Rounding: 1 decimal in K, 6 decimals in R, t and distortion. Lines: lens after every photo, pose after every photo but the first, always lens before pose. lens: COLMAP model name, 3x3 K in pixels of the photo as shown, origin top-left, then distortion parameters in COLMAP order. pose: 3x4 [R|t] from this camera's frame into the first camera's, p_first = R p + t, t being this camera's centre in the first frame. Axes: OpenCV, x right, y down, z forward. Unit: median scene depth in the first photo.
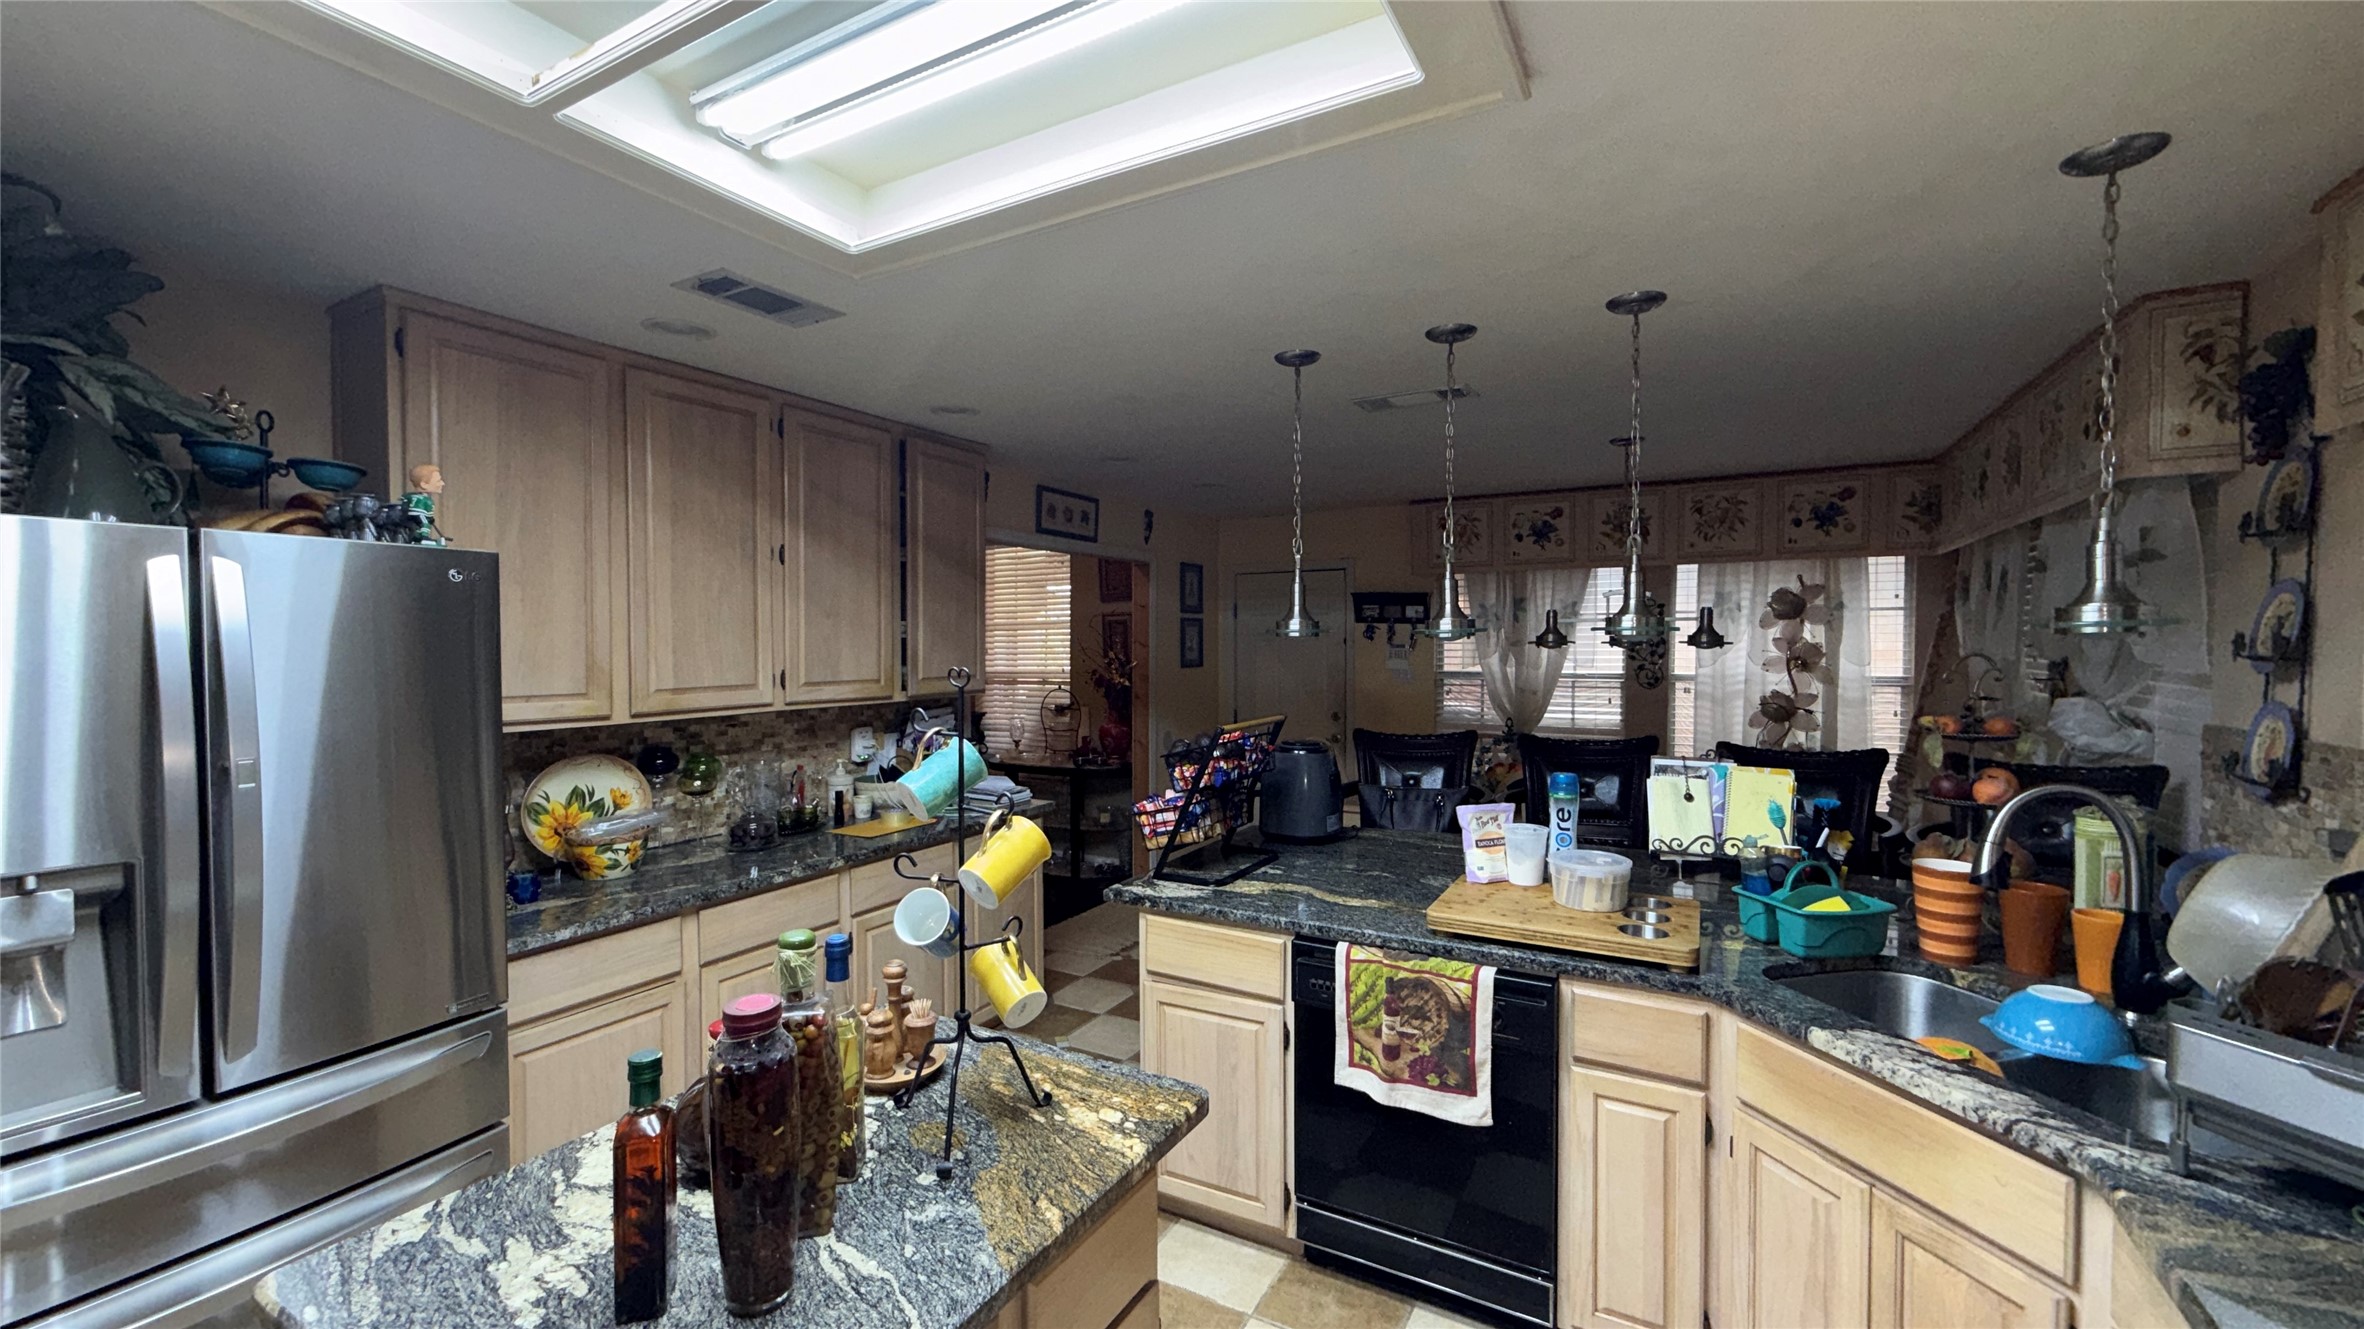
lens RADIAL K [[944.0, 0, 1156.8], [0, 944.0, 654.7], [0, 0, 1]] dist [-0.001818, -0.001724]
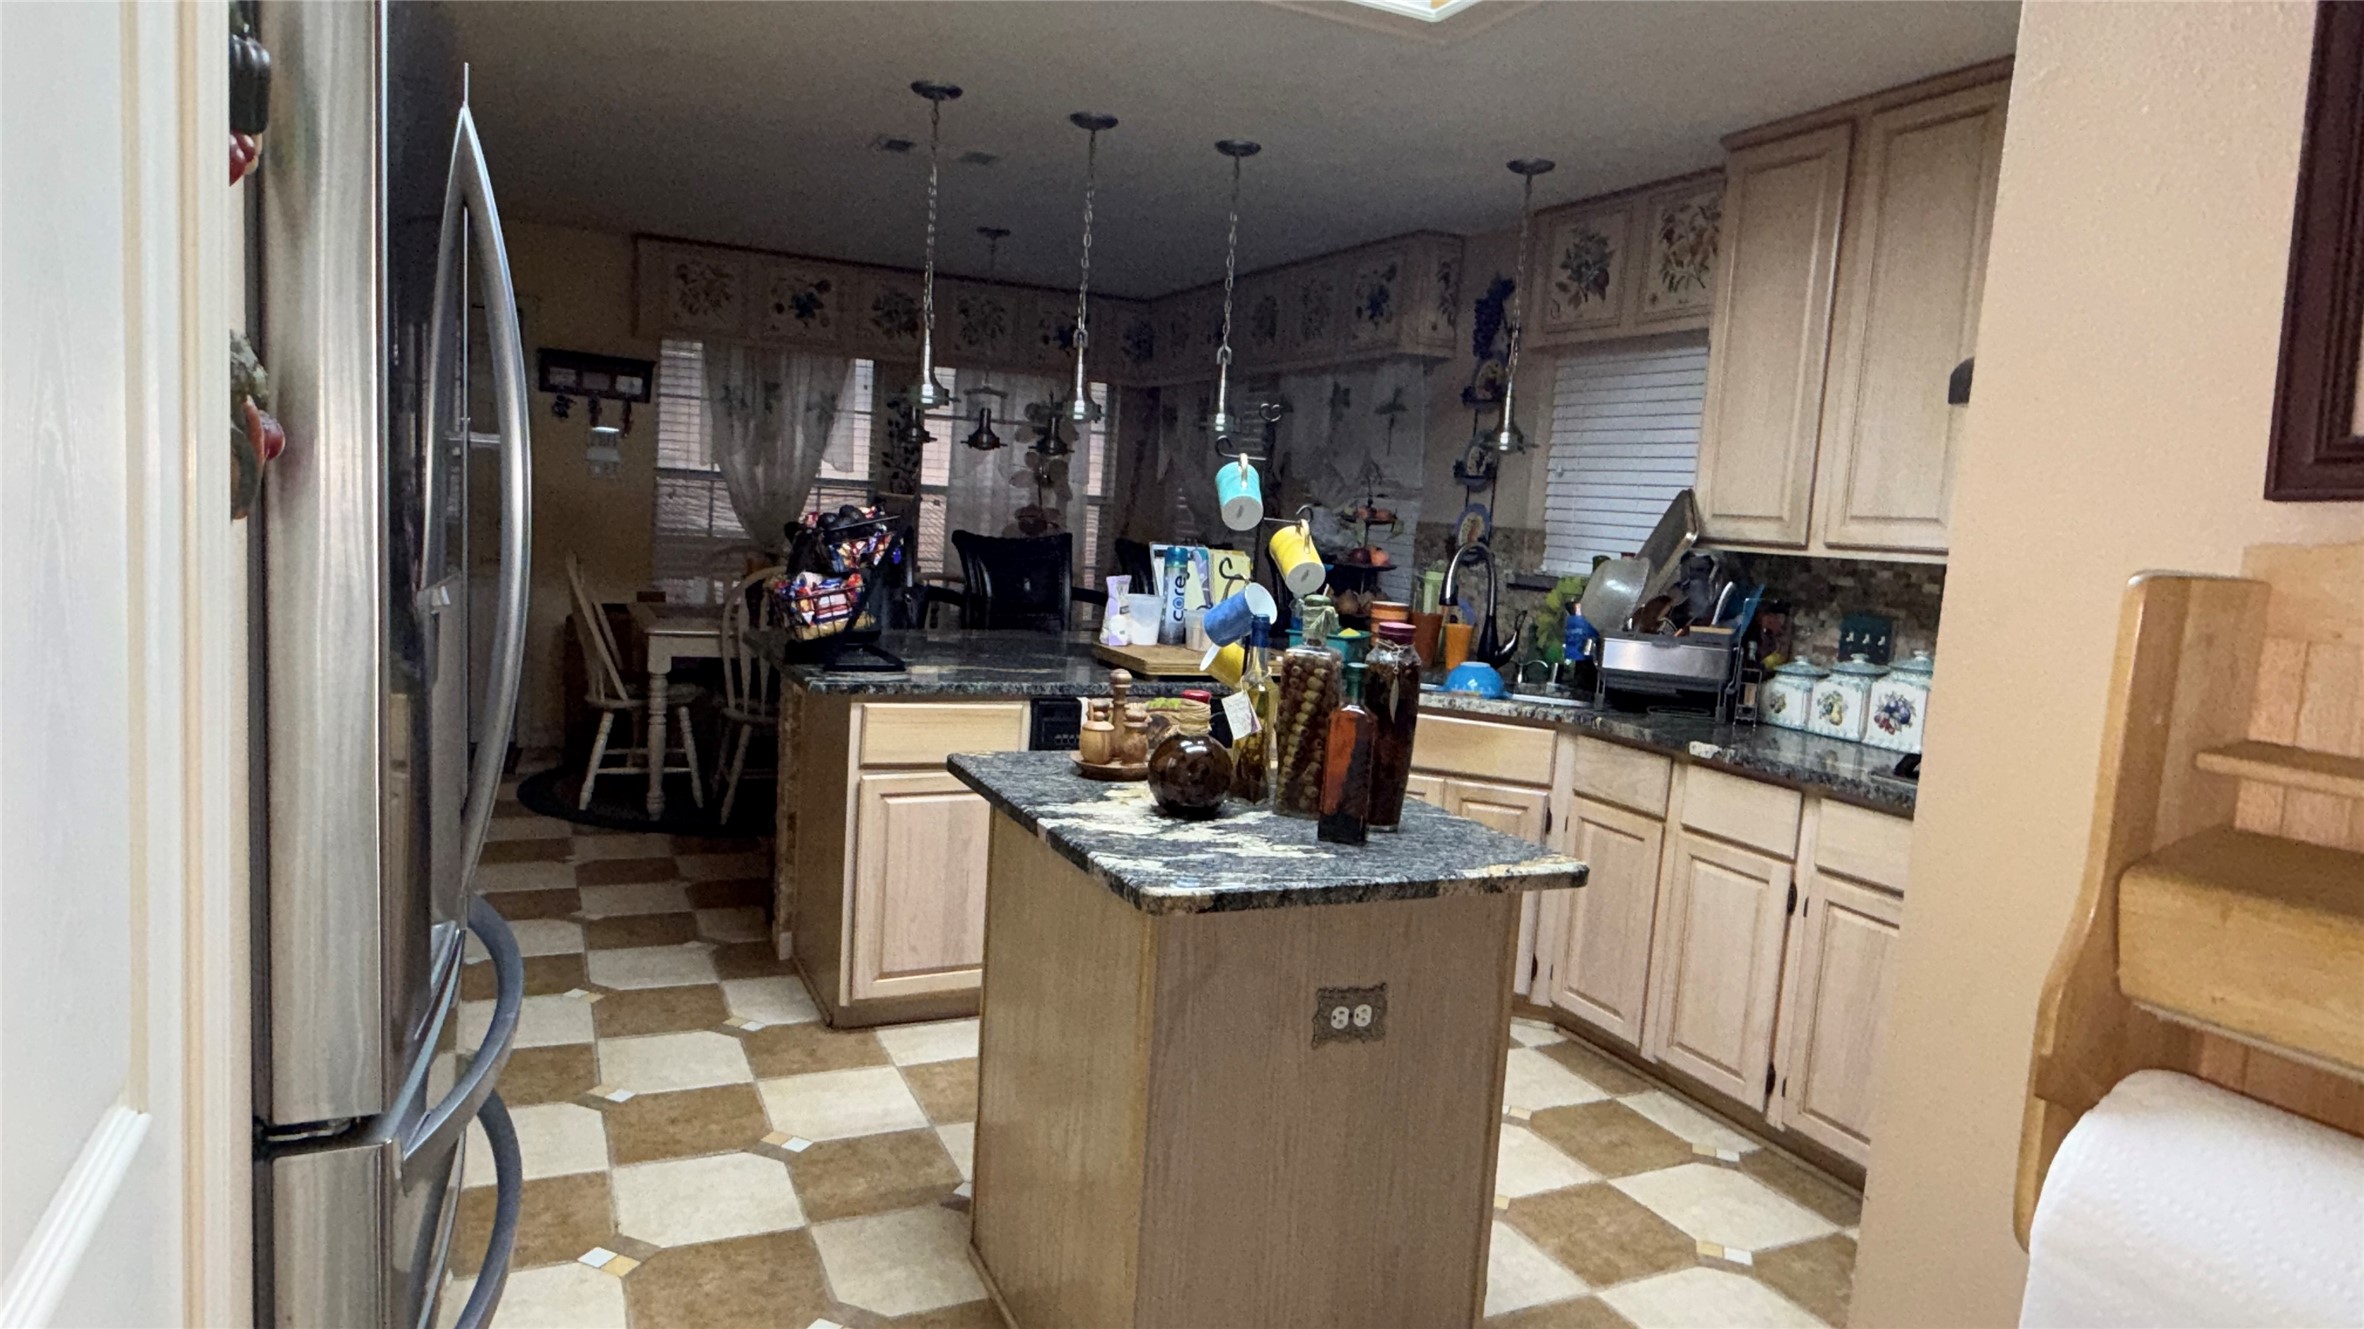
lens RADIAL K [[1365.3, 0, 1163.8], [0, 1365.3, 648.4], [0, 0, 1]] dist [-0.000619, 0.000964]
pose [[0.575816, -0.045830, 0.816294, -0.454804], [-0.055777, 0.993899, 0.095147, 0.043040], [-0.815675, -0.100318, 0.569747, 0.020189]]
